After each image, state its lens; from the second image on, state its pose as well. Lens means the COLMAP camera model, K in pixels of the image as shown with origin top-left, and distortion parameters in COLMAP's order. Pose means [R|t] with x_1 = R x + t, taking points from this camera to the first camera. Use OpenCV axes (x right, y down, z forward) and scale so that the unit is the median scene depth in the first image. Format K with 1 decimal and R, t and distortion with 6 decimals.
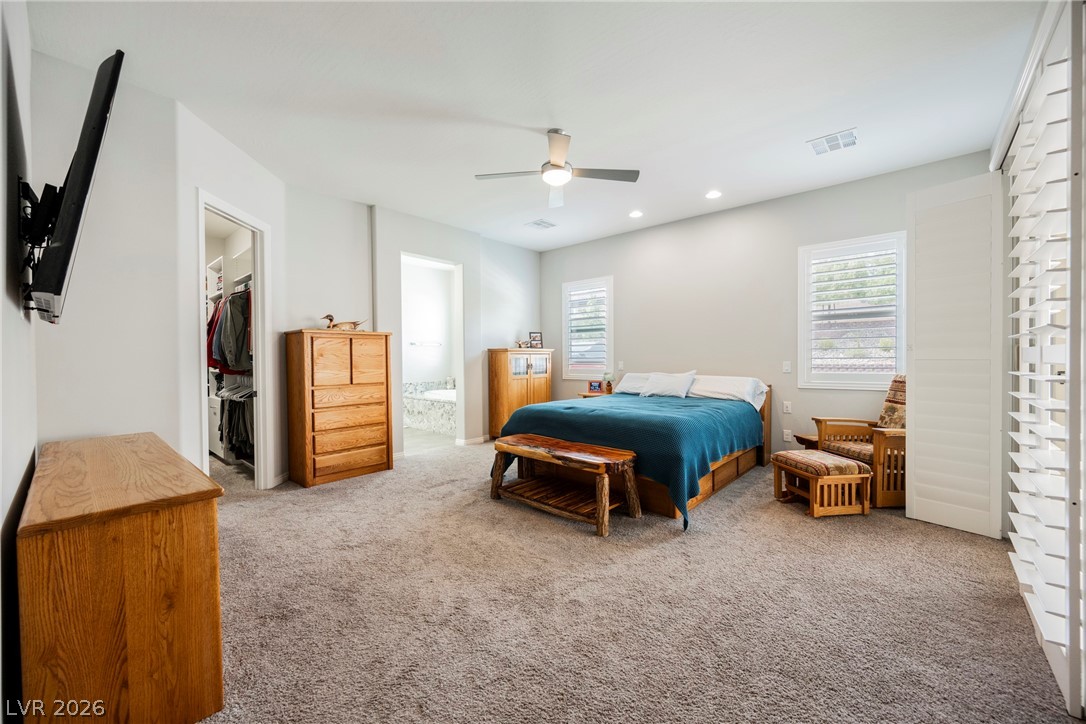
lens RADIAL K [[424.1, 0, 546.4], [0, 424.1, 362.9], [0, 0, 1]] dist [-0.000954, 0.000080]
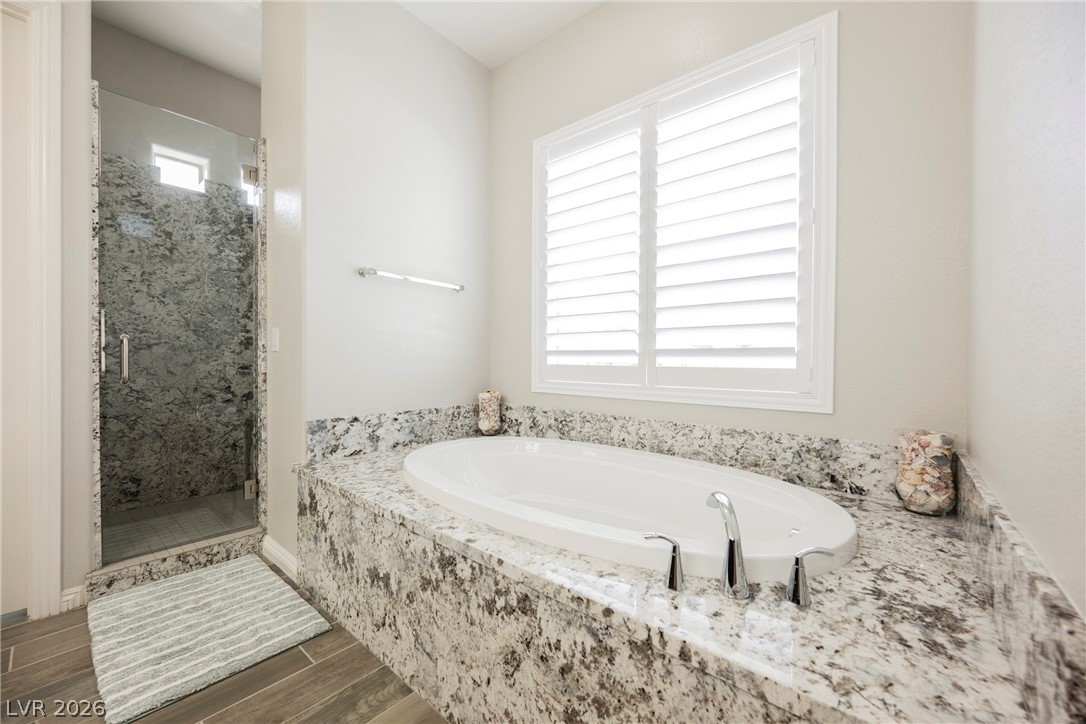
lens RADIAL K [[424.1, 0, 546.4], [0, 424.1, 362.9], [0, 0, 1]] dist [-0.000954, 0.000080]
pose [[0.999533, 0.013752, 0.027273, -0.370018], [-0.013721, 0.999905, -0.001335, 0.020374], [-0.027289, 0.000961, 0.999627, 1.305361]]
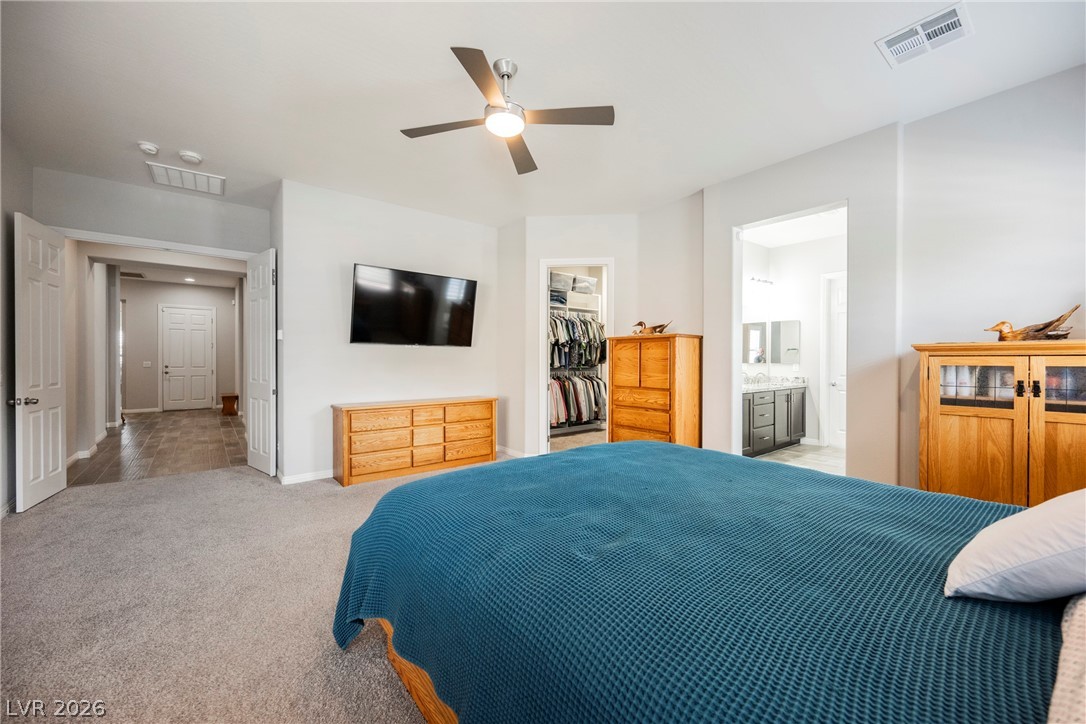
lens RADIAL K [[424.1, 0, 546.4], [0, 424.1, 362.9], [0, 0, 1]] dist [-0.000954, 0.000080]
pose [[-0.163613, 0.014738, -0.986415, 0.571407], [-0.012650, 0.999775, 0.017036, -0.022571], [0.986444, 0.015265, -0.163389, 0.902626]]
